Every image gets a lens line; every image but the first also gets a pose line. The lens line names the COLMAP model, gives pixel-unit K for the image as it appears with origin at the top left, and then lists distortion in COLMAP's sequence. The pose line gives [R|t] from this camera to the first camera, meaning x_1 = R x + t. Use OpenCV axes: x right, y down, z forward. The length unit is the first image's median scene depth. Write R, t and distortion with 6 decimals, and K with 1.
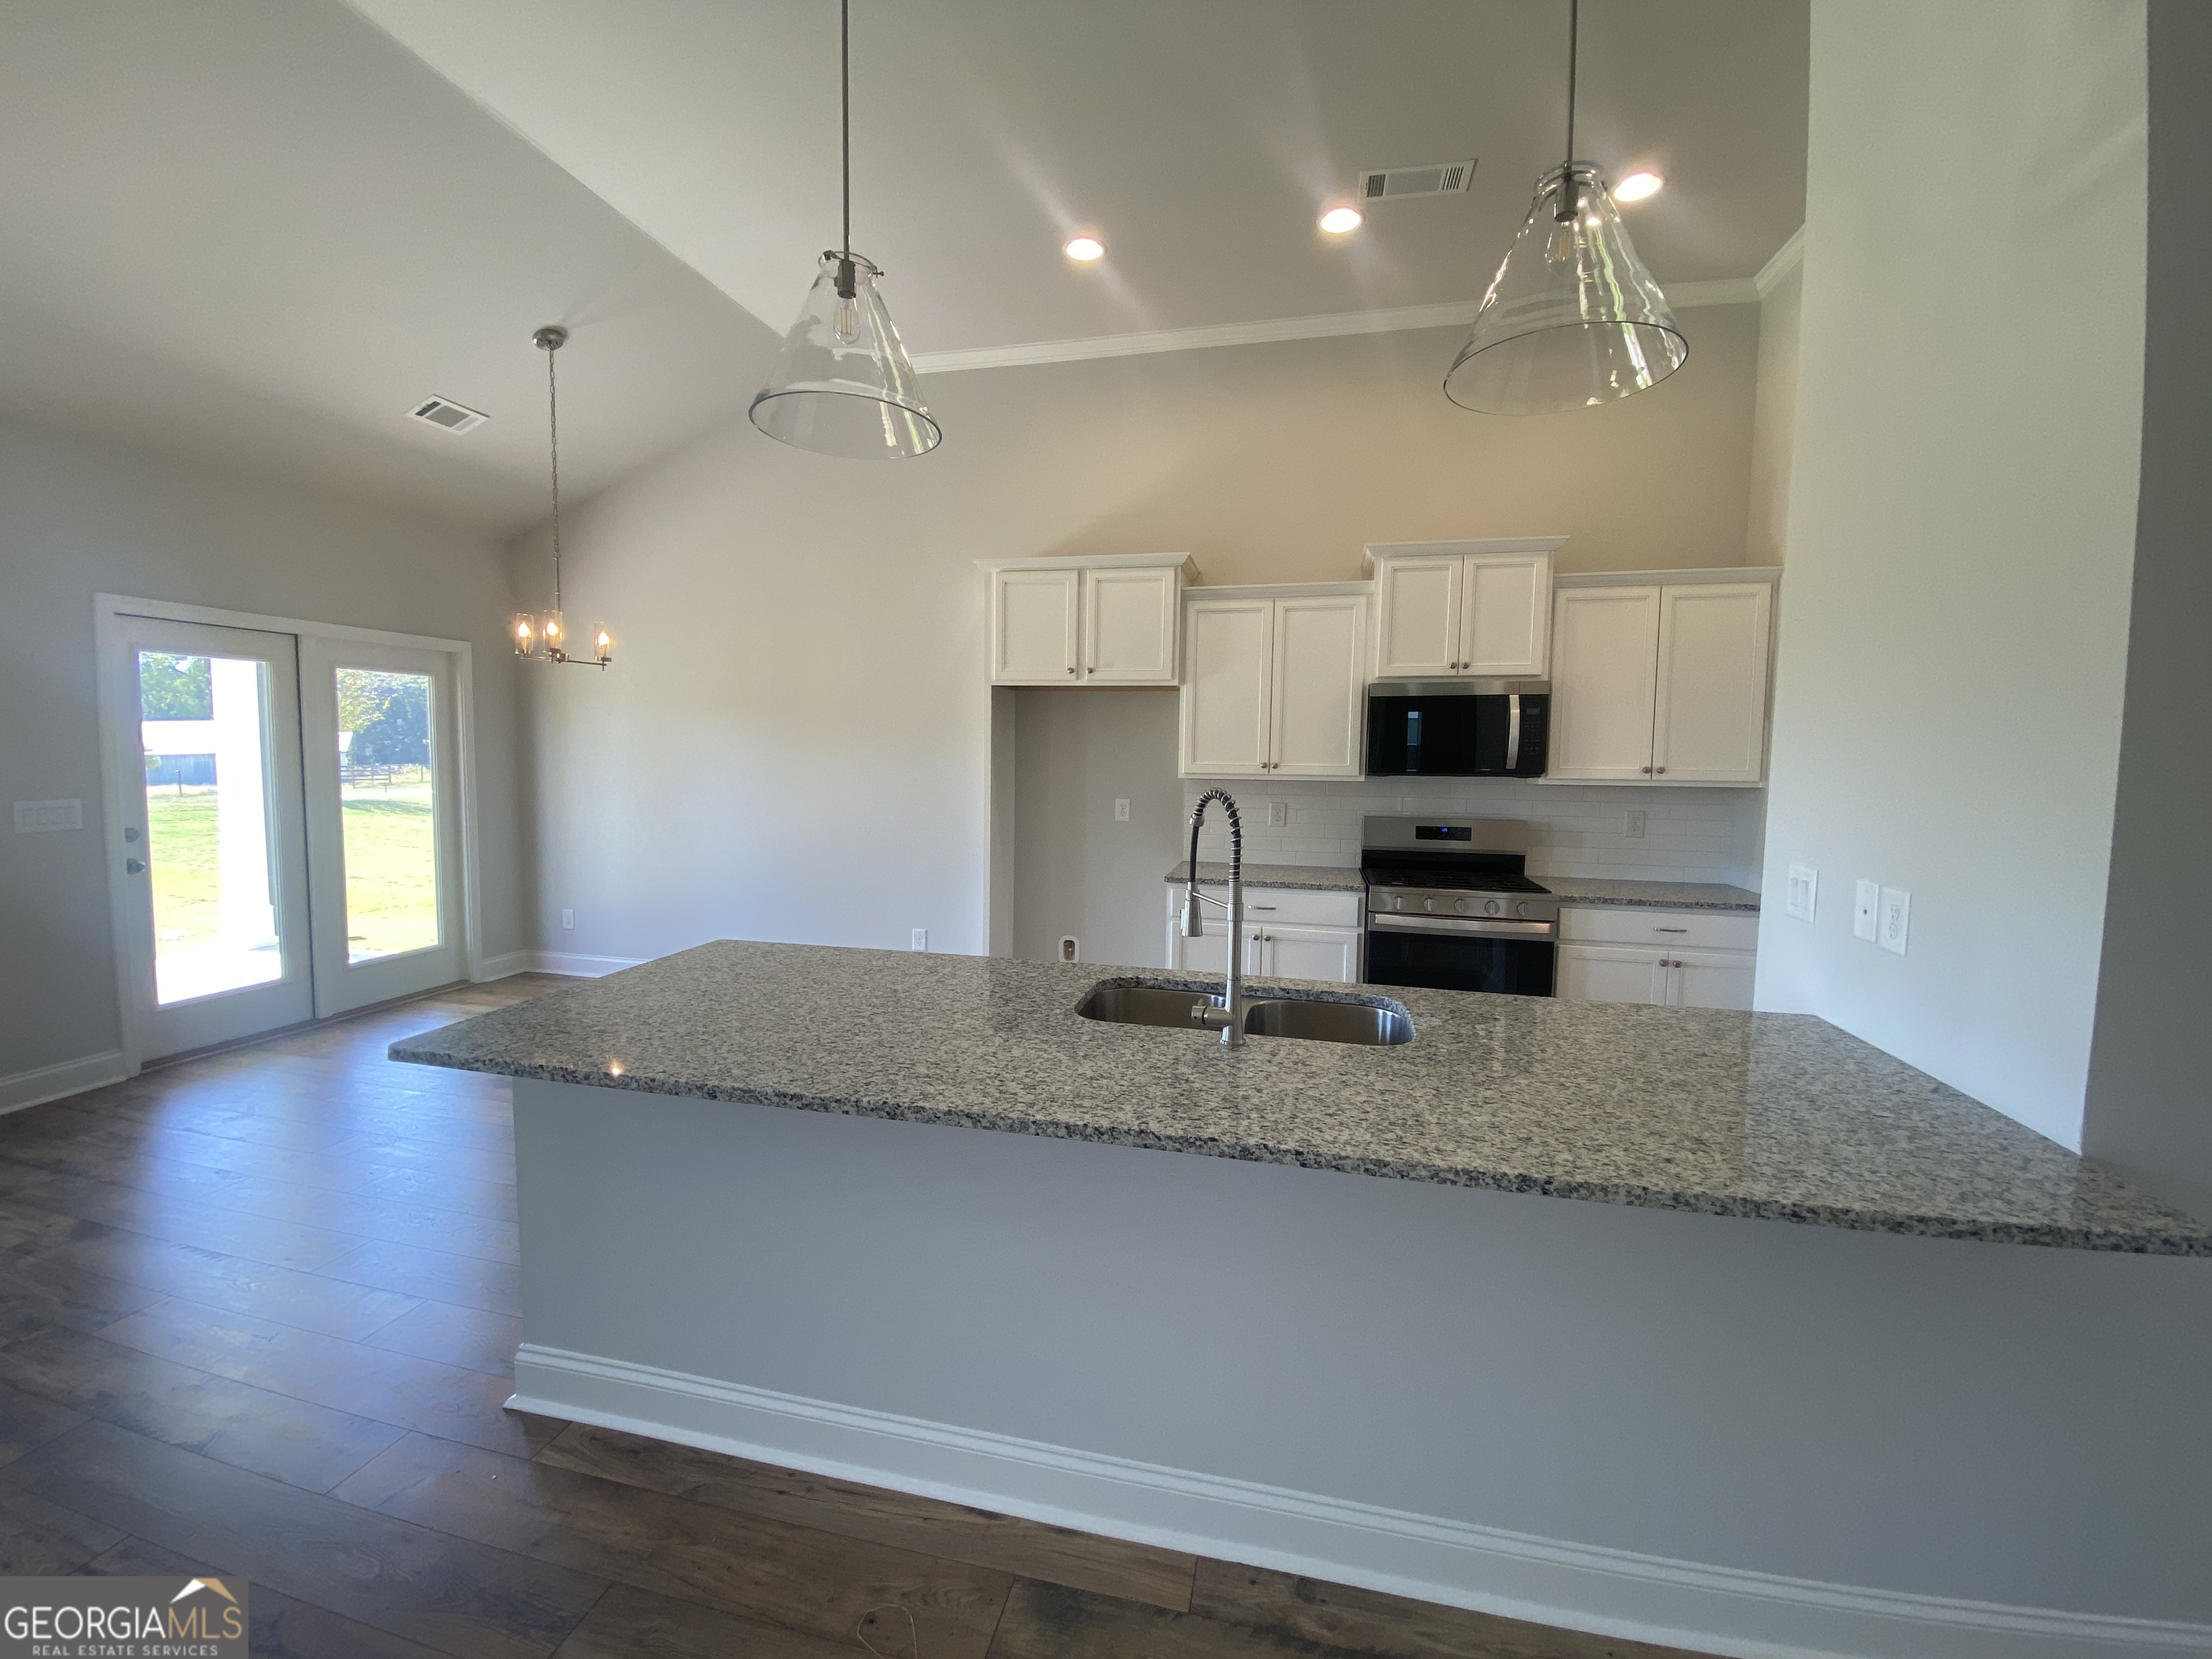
lens RADIAL K [[896.5, 0, 1106.1], [0, 896.5, 822.8], [0, 0, 1]] dist [0.044527, -0.033493]
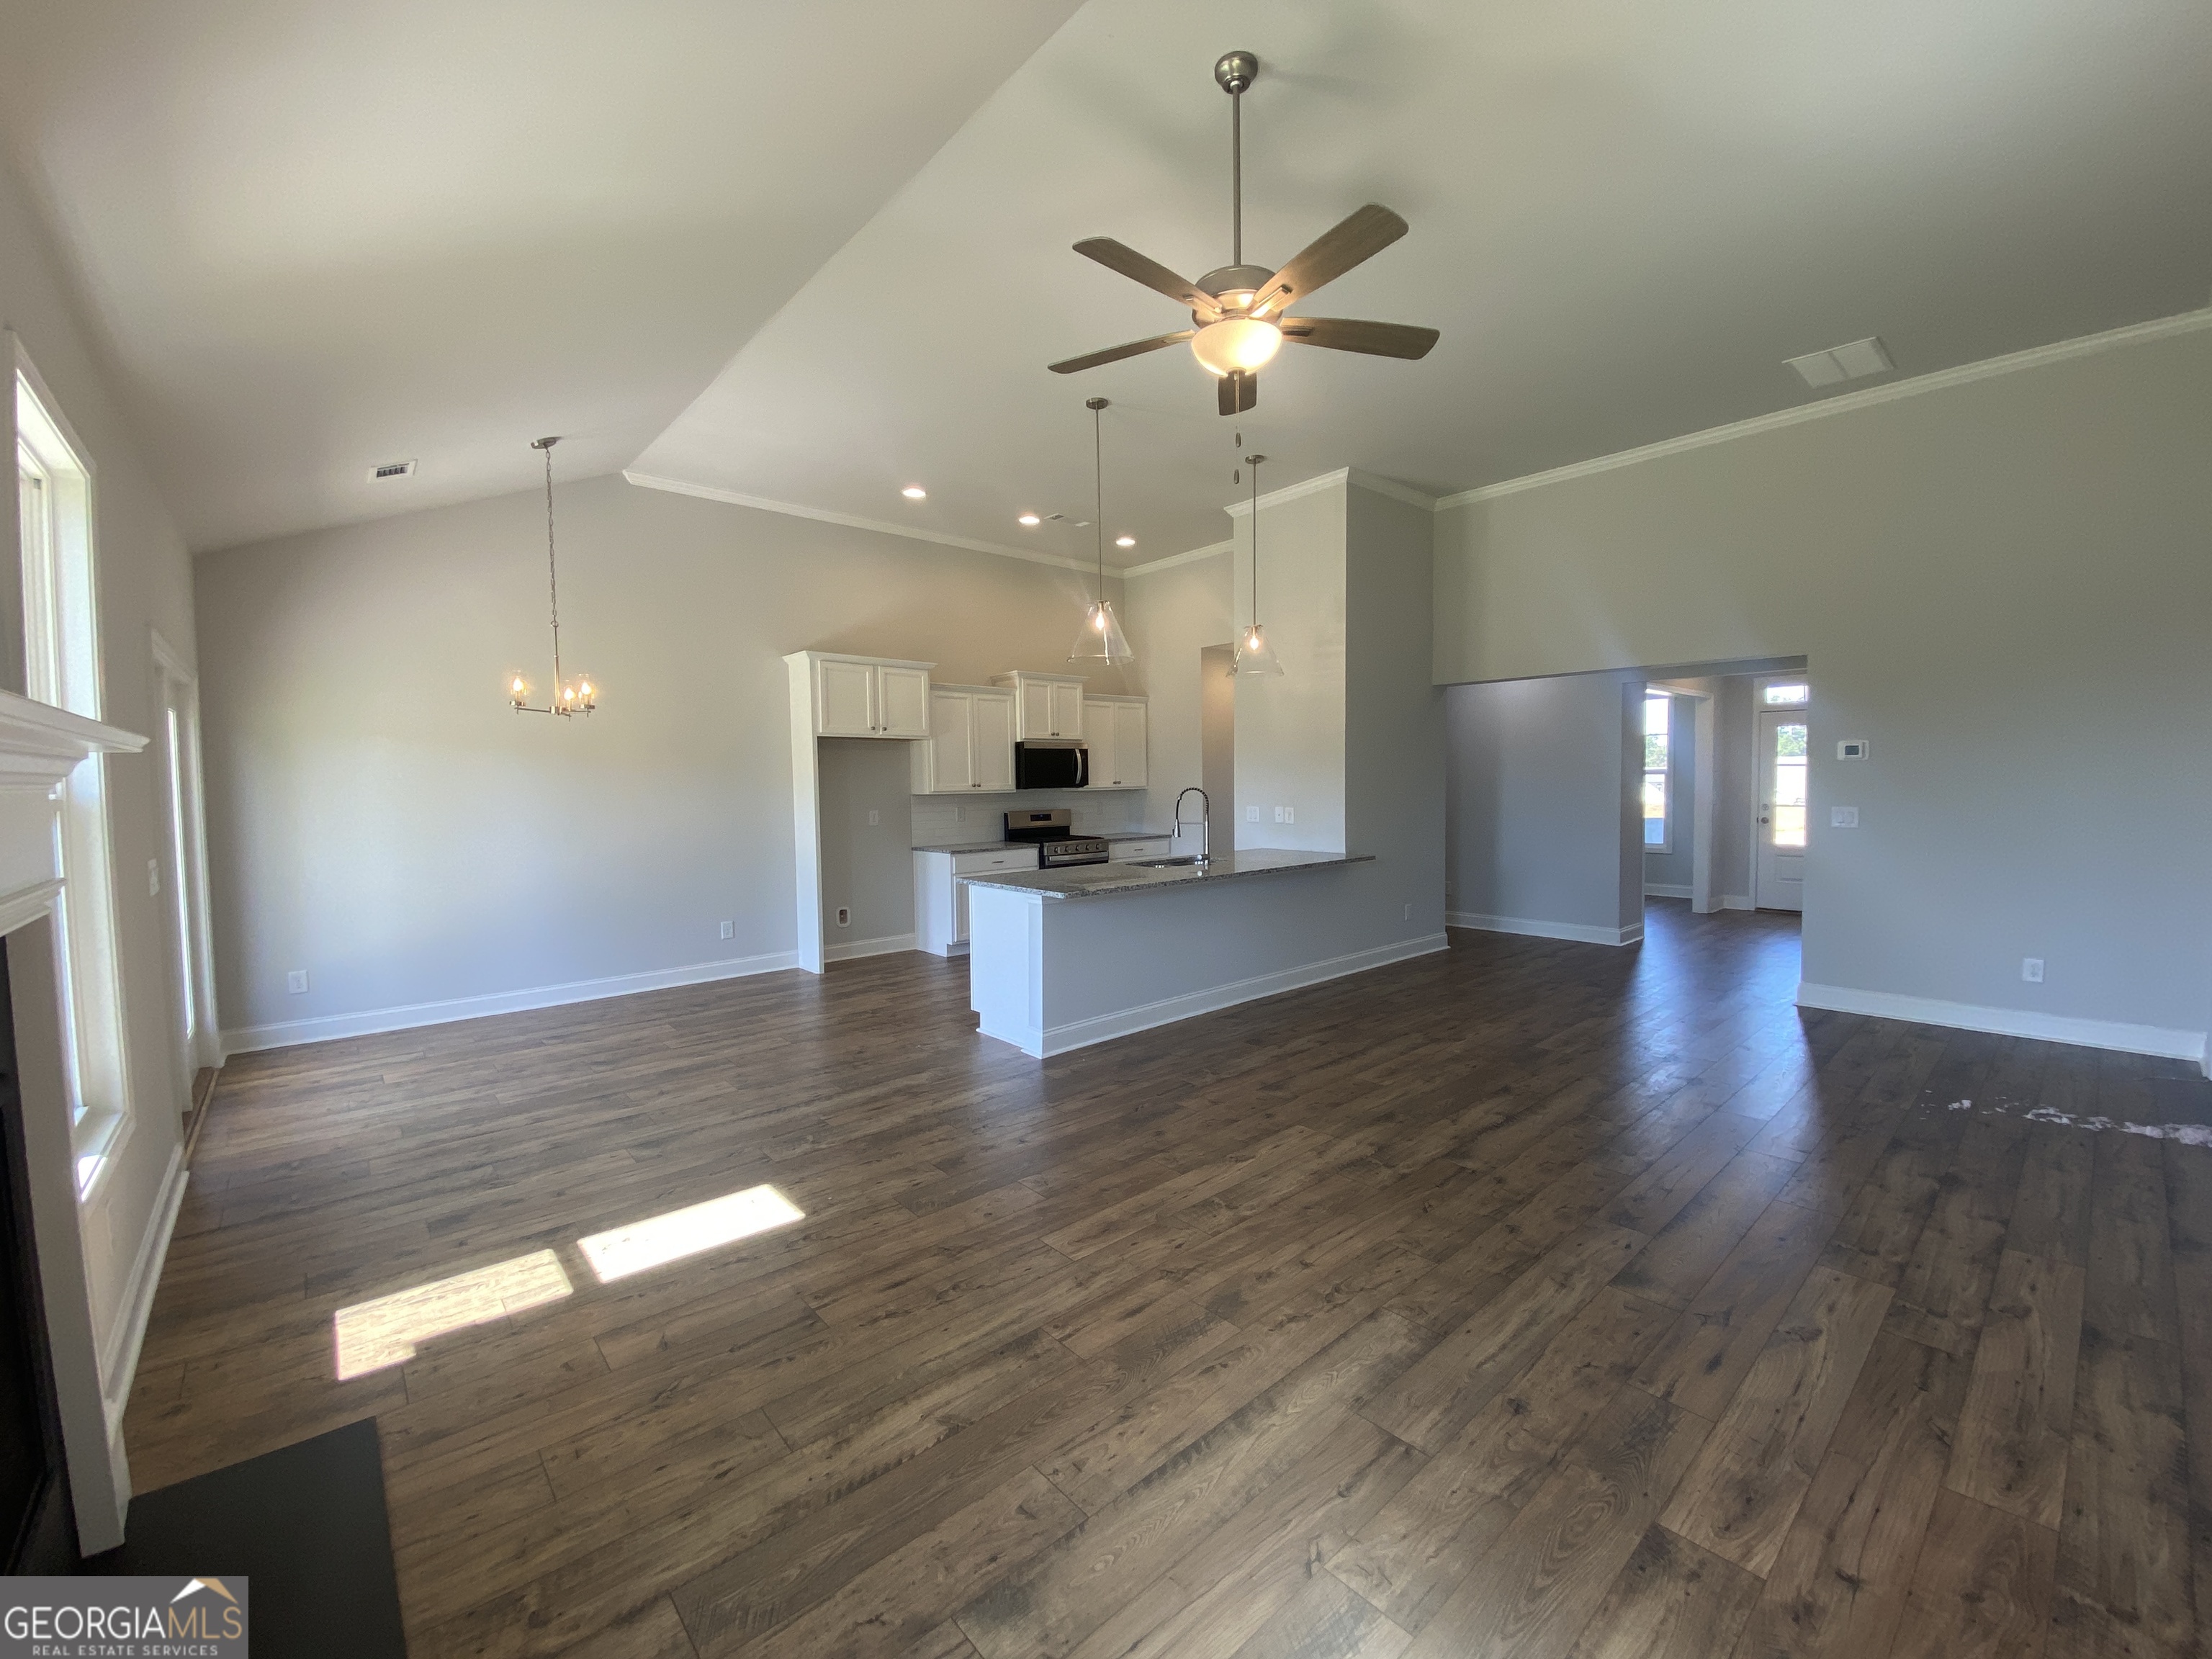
lens RADIAL K [[896.5, 0, 1106.1], [0, 896.5, 822.8], [0, 0, 1]] dist [0.044527, -0.033493]
pose [[0.566019, -0.059439, 0.822247, -1.142054], [0.086348, 0.996186, 0.012573, 0.010285], [-0.819858, 0.063883, 0.568992, -0.220375]]
